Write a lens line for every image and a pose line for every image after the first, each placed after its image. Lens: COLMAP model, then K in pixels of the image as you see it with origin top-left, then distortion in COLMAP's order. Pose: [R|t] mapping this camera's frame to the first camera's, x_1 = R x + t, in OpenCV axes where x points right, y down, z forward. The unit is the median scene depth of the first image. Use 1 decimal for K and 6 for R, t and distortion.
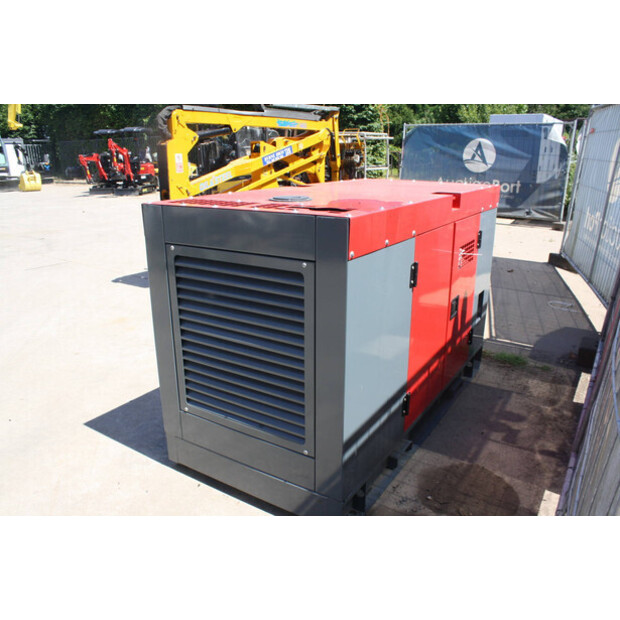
lens RADIAL K [[520.5, 0, 309.1], [0, 520.5, 309.7], [0, 0, 1]] dist [-0.131528, 0.060237]
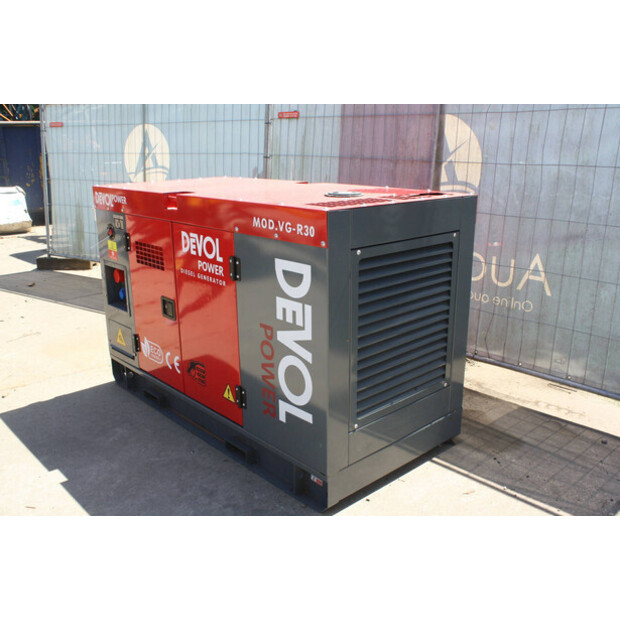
lens RADIAL K [[605.1, 0, 310.0], [0, 605.1, 313.3], [0, 0, 1]] dist [-0.090533, 0.000000]
pose [[0.241483, -0.256003, 0.936028, -1.296462], [0.294119, 0.938512, 0.180803, -0.231452], [-0.924759, 0.231643, 0.301930, 0.741310]]
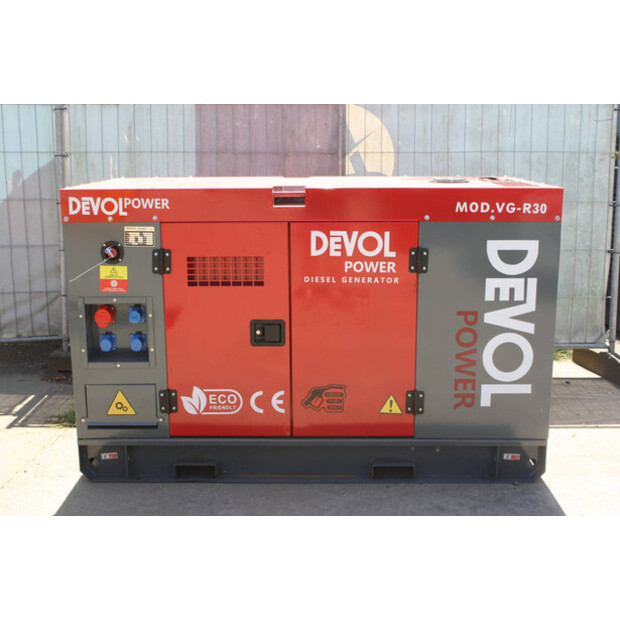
lens RADIAL K [[825.9, 0, 305.0], [0, 825.9, 306.9], [0, 0, 1]] dist [-0.063580, 0.000000]
pose [[-0.540299, -0.151667, 0.827692, -1.357077], [0.262374, 0.904221, 0.336962, -0.641528], [-0.799523, 0.399225, -0.448757, 2.129934]]
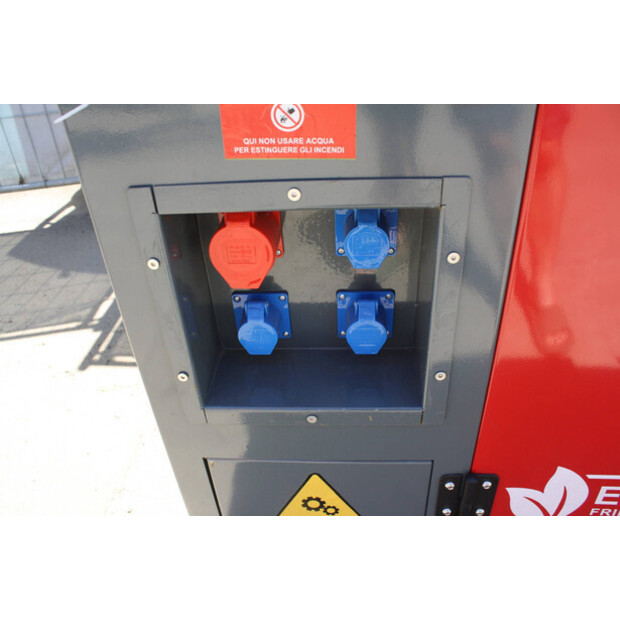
lens RADIAL K [[520.5, 0, 312.1], [0, 520.5, 308.3], [0, 0, 1]] dist [-0.131528, 0.060237]
pose [[-0.493385, -0.461989, 0.736979, -0.030868], [0.311025, 0.697562, 0.645501, -0.319417], [-0.812302, 0.547699, -0.200477, 1.769677]]
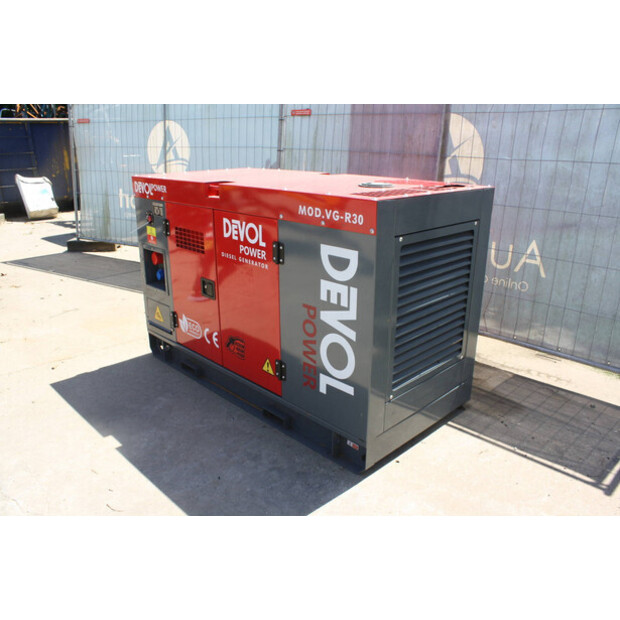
lens RADIAL K [[520.5, 0, 305.8], [0, 520.5, 315.2], [0, 0, 1]] dist [-0.131528, 0.060237]
pose [[0.213778, -0.306709, 0.927485, -1.249872], [0.289293, 0.926723, 0.239777, -0.268907], [-0.933064, 0.217056, 0.286842, 0.875938]]
